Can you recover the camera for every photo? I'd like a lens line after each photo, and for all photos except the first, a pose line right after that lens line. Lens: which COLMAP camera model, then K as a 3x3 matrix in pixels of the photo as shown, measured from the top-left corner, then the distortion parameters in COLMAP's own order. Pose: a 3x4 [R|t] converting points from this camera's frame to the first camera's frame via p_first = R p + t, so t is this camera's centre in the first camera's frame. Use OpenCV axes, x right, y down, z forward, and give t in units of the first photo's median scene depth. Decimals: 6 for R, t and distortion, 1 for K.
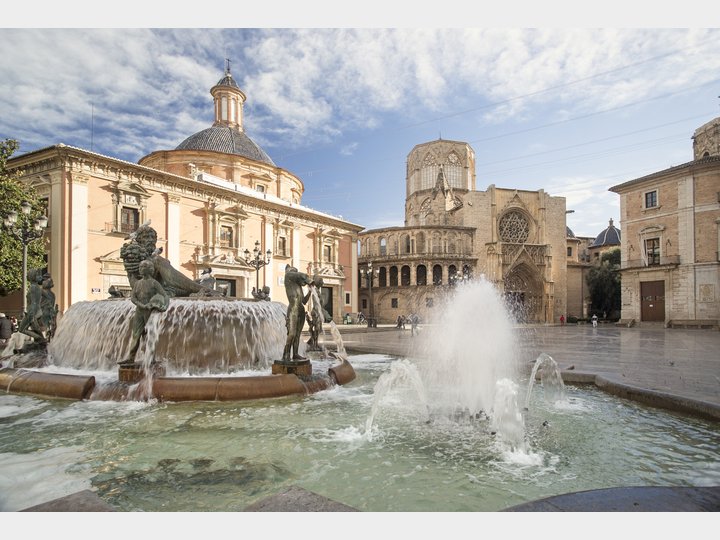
lens RADIAL K [[383.9, 0, 358.9], [0, 383.9, 317.9], [0, 0, 1]] dist [-0.042857, 0.009845]
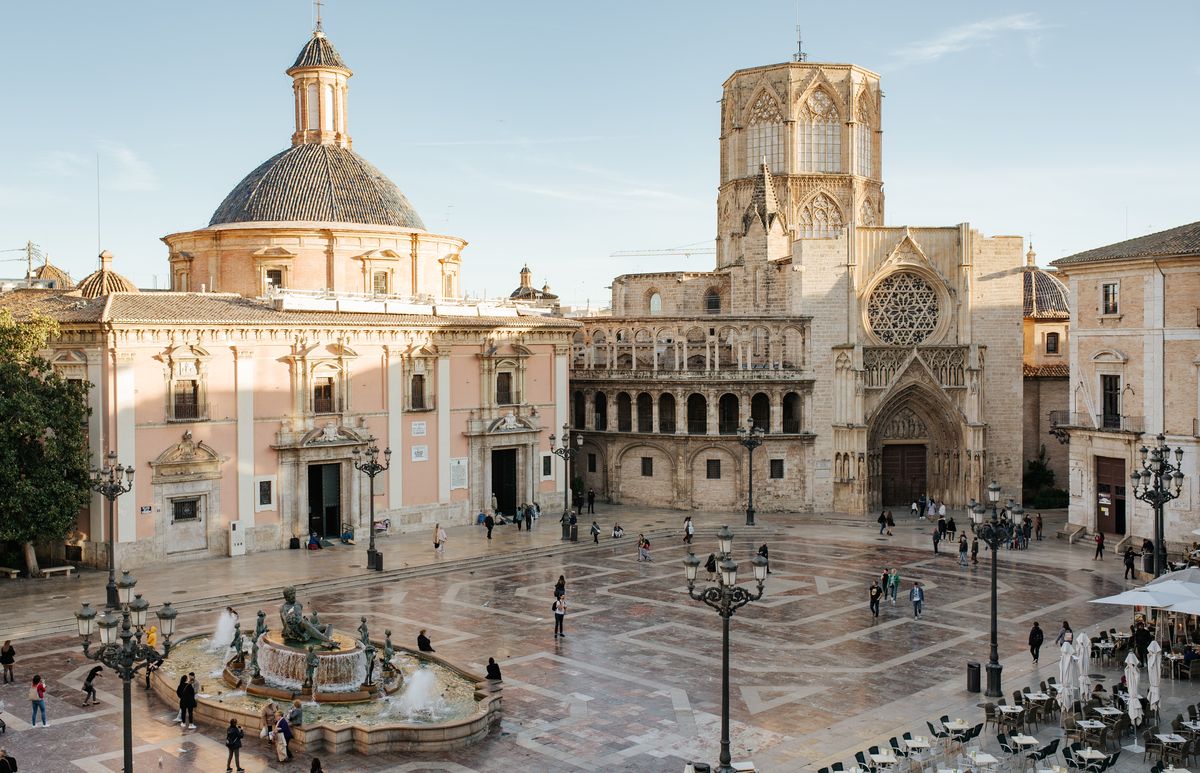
lens RADIAL K [[1242.6, 0, 543.5], [0, 1242.6, 373.8], [0, 0, 1]] dist [-0.031338, 0.000000]
pose [[0.989249, -0.001351, -0.146235, 0.200320], [0.004131, 0.999817, 0.018704, -0.194352], [0.146183, -0.019107, 0.989073, -0.629017]]
